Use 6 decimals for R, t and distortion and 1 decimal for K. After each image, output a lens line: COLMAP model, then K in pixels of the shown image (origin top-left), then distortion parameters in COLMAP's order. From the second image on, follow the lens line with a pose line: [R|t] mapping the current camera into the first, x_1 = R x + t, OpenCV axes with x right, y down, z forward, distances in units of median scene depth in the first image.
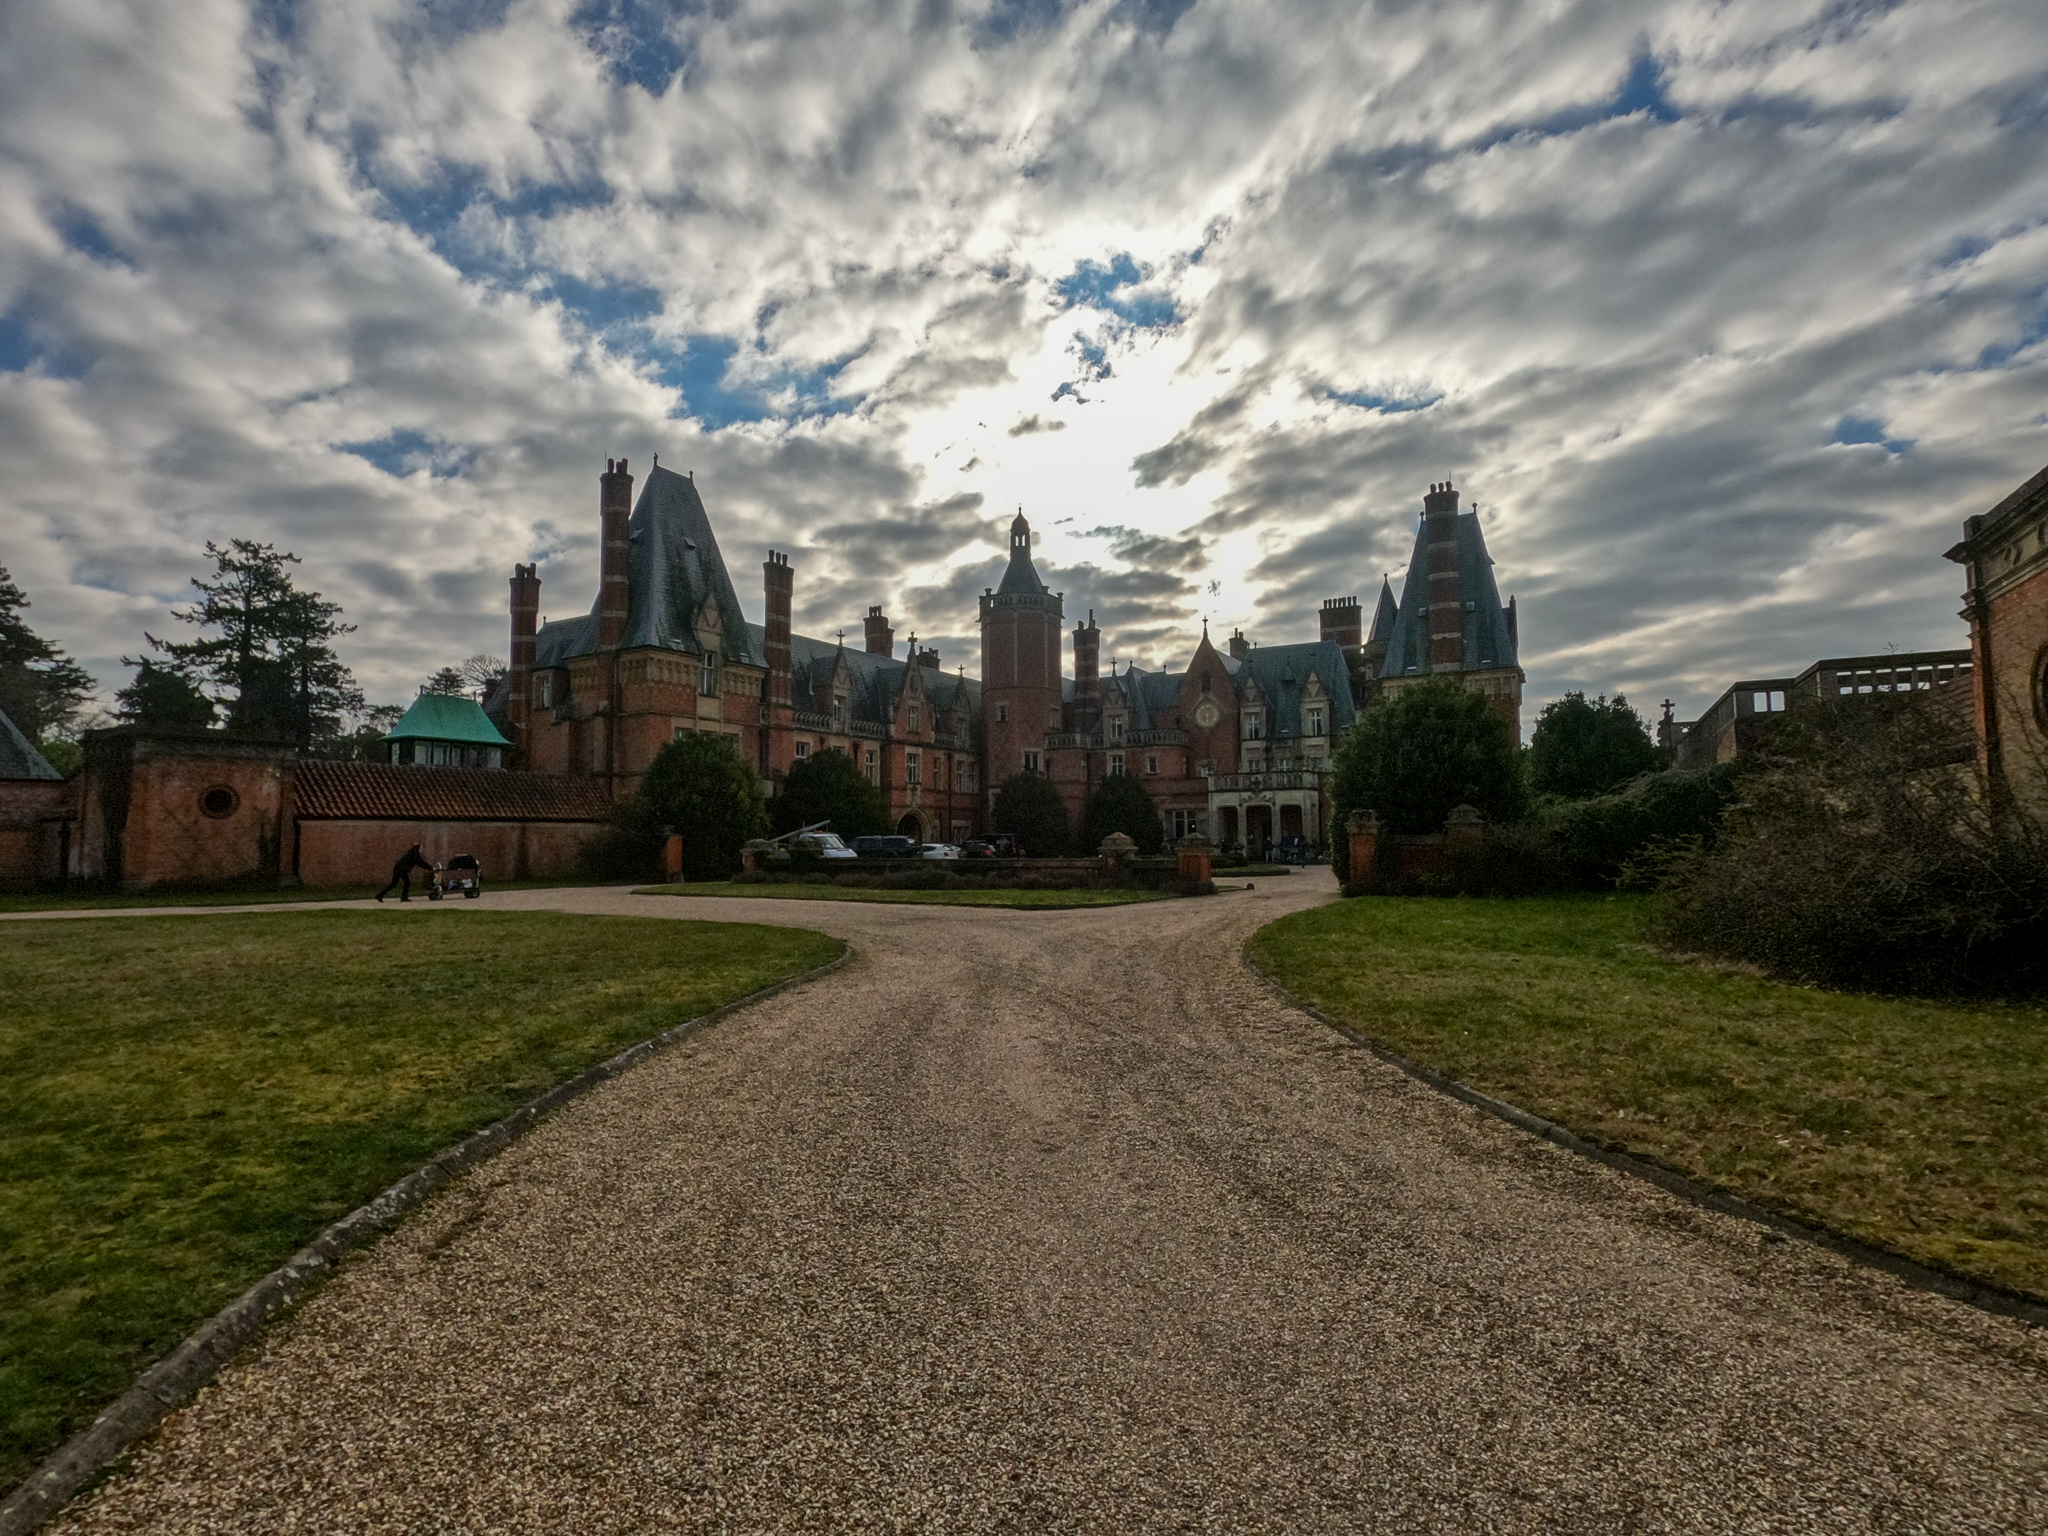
lens RADIAL K [[947.5, 0, 1024.8], [0, 947.5, 770.3], [0, 0, 1]] dist [-0.001582, -0.000537]
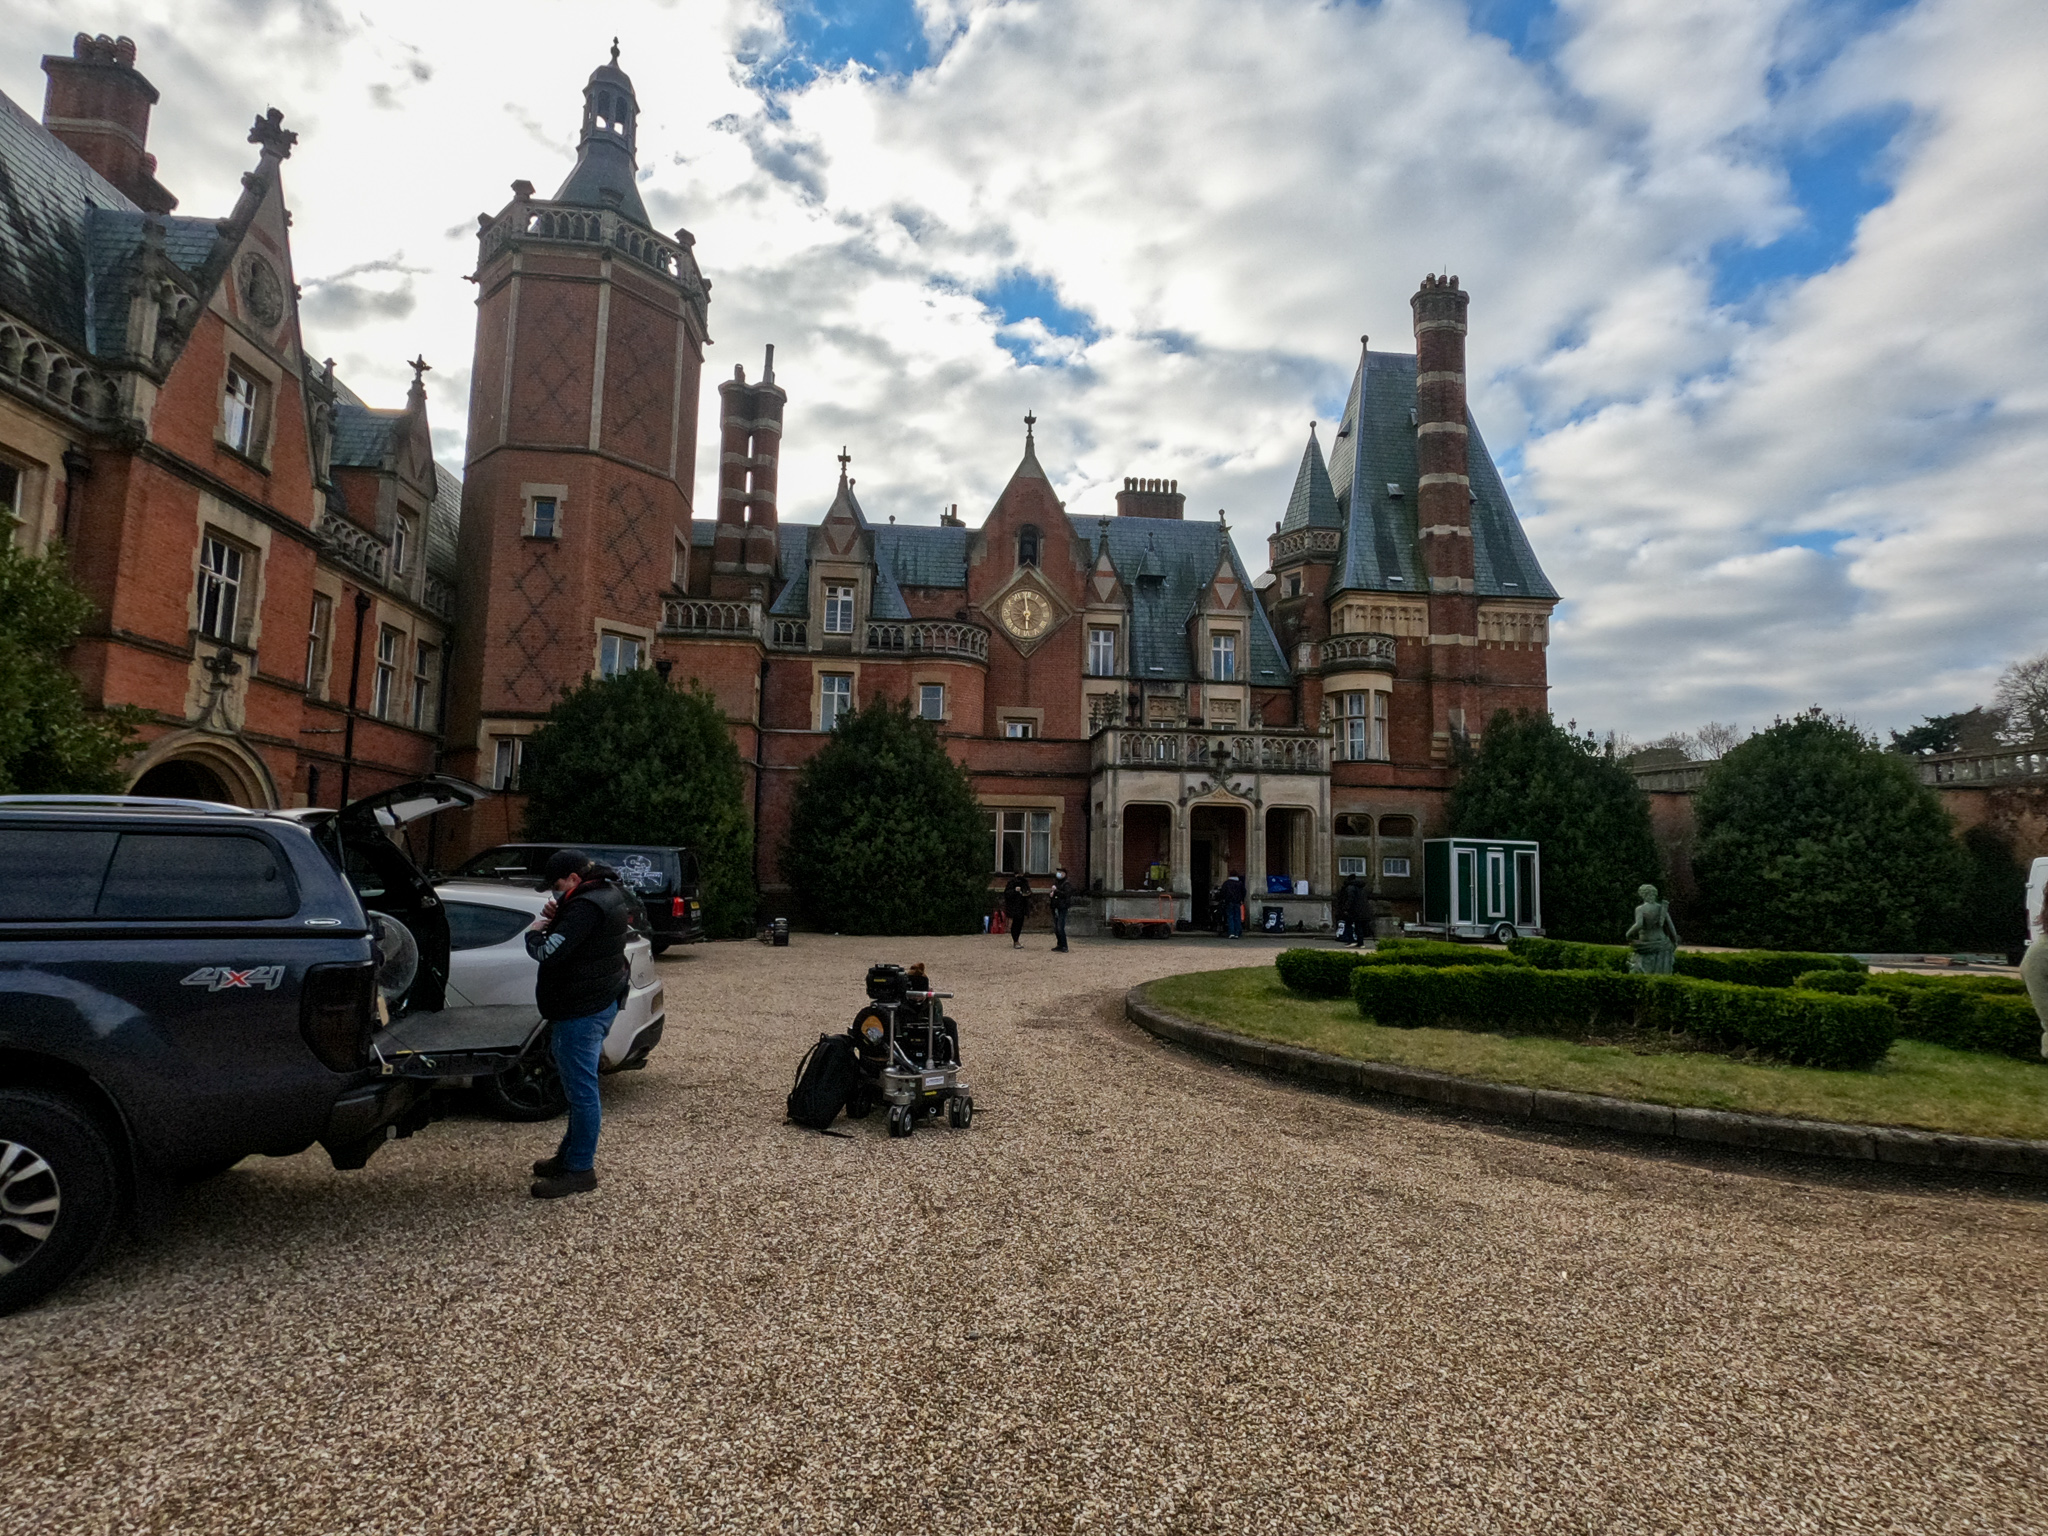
lens RADIAL K [[947.5, 0, 1021.3], [0, 947.5, 769.2], [0, 0, 1]] dist [-0.001582, -0.000537]
pose [[0.799922, 0.083497, 0.594267, -0.093041], [-0.068024, 0.996507, -0.048448, 0.045970], [-0.596237, -0.001669, 0.802807, 0.653245]]
